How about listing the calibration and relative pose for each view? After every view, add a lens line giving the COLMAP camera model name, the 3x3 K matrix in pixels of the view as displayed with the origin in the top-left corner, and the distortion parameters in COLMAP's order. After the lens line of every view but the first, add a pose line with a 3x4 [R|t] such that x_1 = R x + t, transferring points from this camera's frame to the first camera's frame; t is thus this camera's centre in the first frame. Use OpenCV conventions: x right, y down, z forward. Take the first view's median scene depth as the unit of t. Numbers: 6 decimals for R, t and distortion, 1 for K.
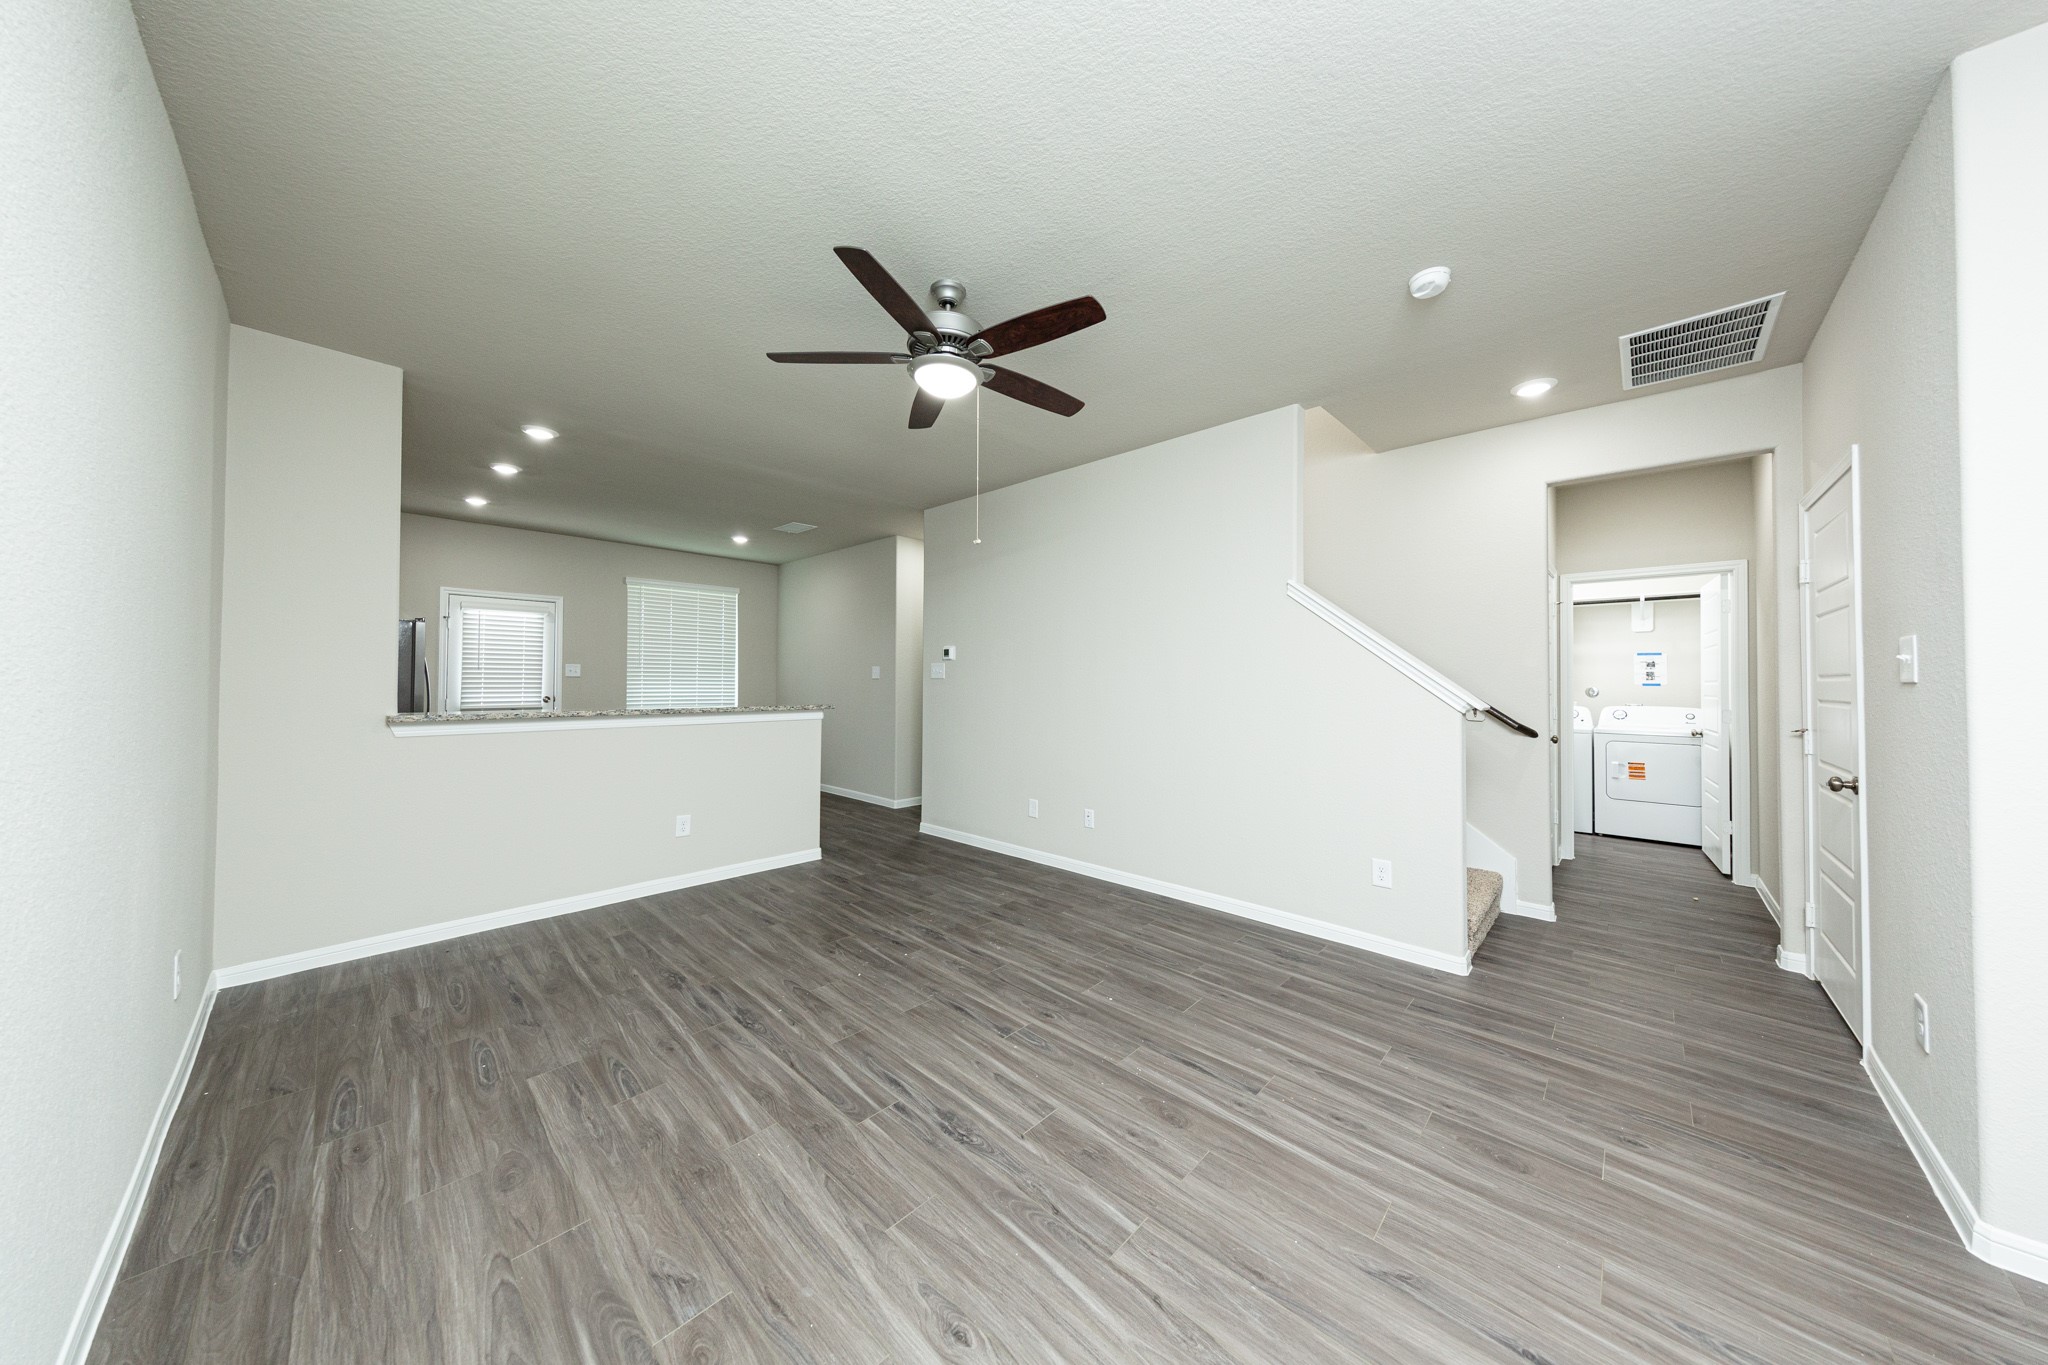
lens RADIAL K [[644.8, 0, 1029.4], [0, 644.8, 673.8], [0, 0, 1]] dist [-0.000893, -0.000056]
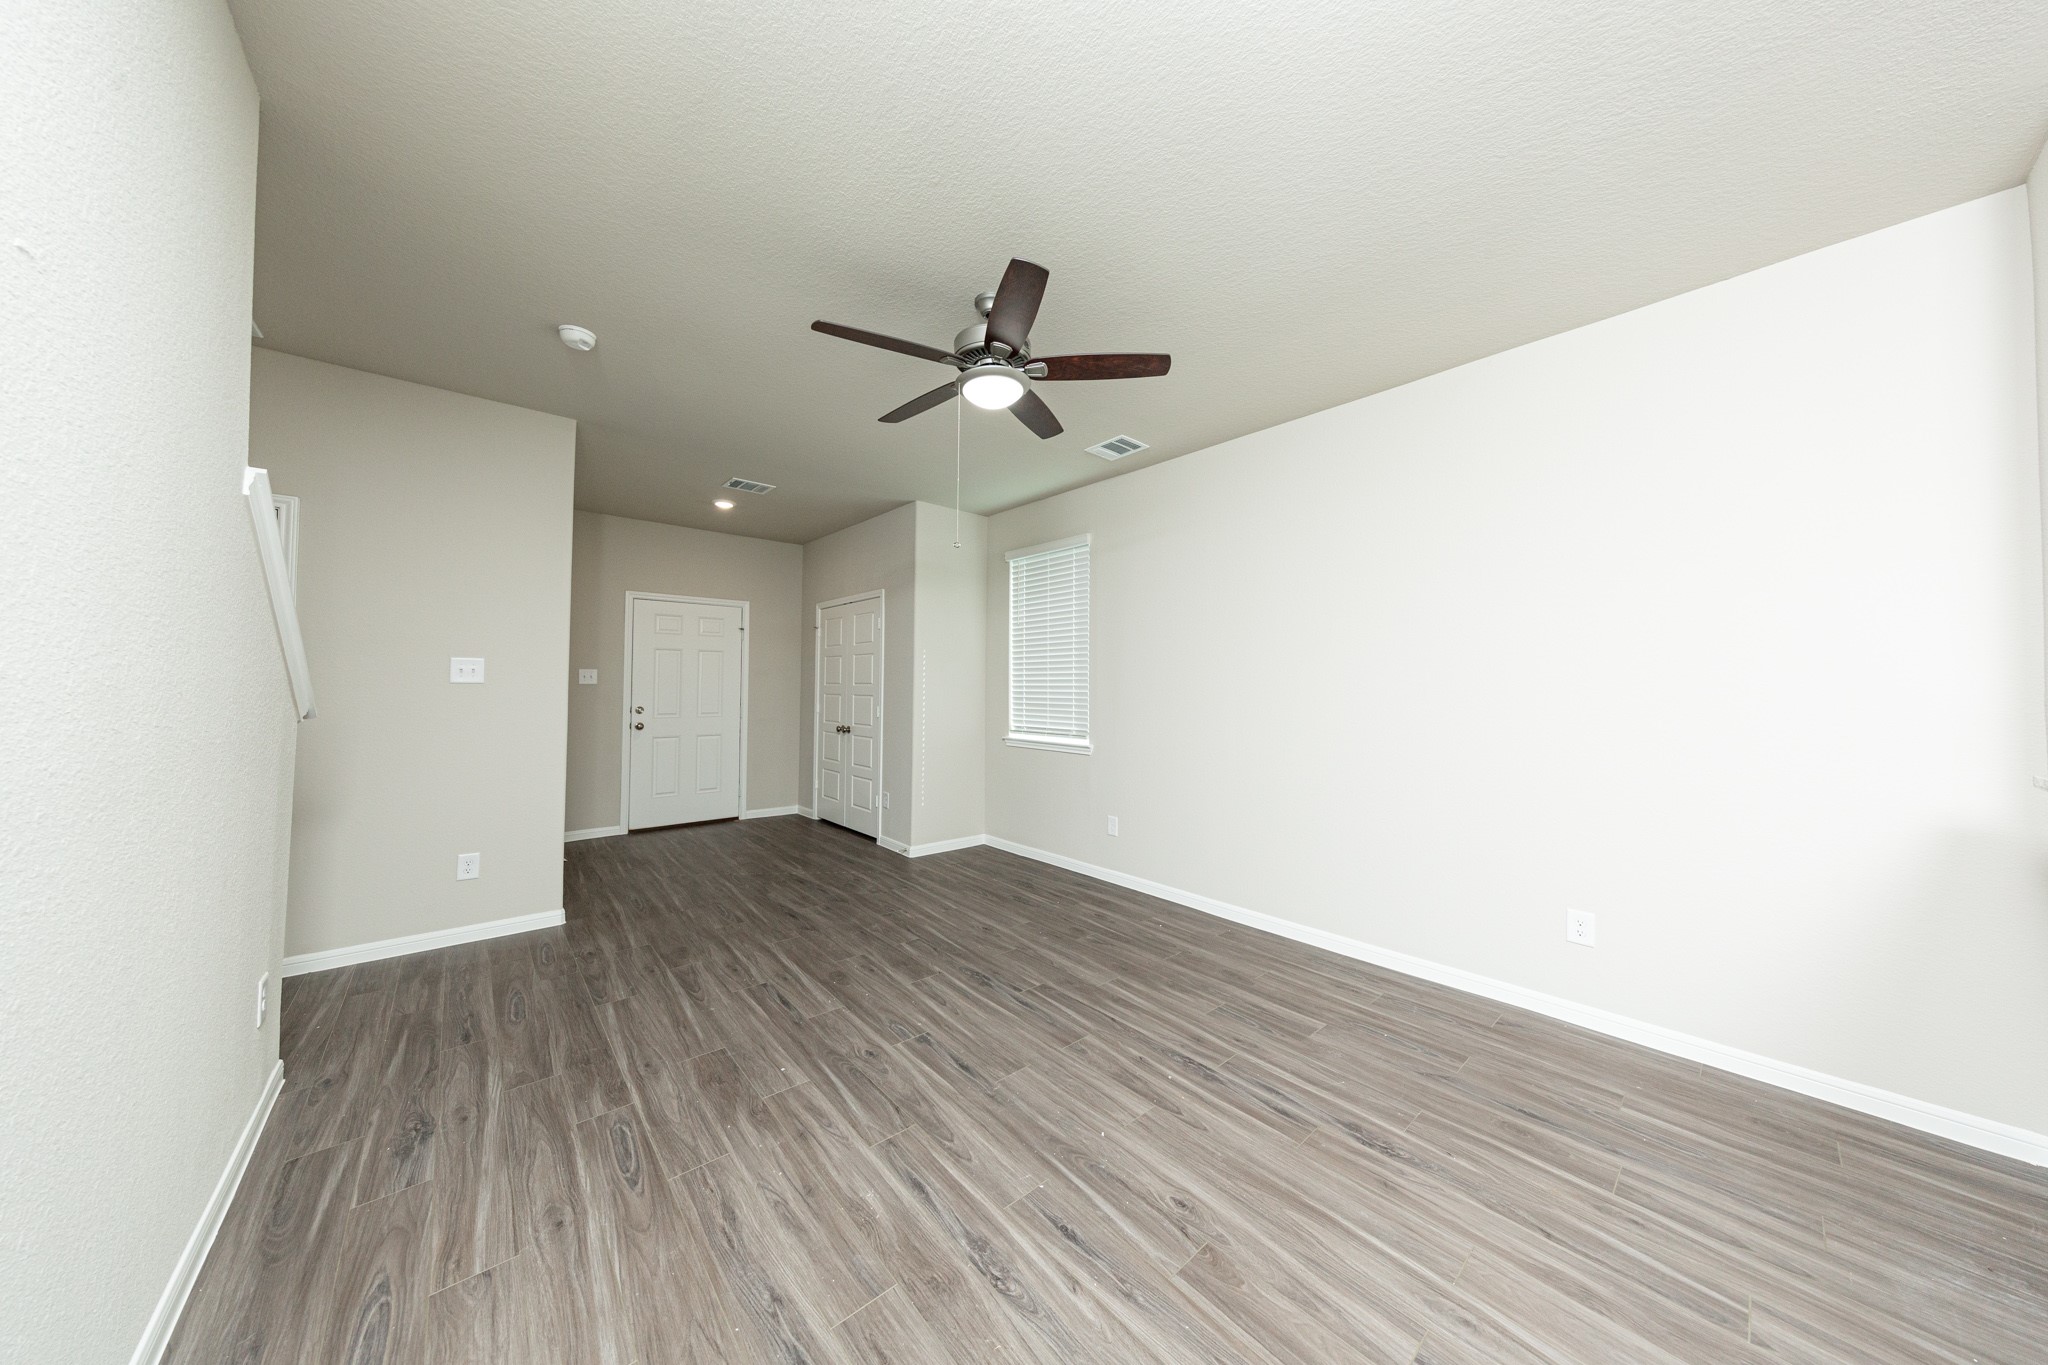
lens RADIAL K [[644.8, 0, 1029.4], [0, 644.8, 673.8], [0, 0, 1]] dist [-0.000893, -0.000056]
pose [[-0.995041, -0.012984, 0.098611, -0.279904], [-0.016392, 0.999293, -0.033826, 0.016647], [-0.098102, -0.035275, -0.994551, 1.904329]]
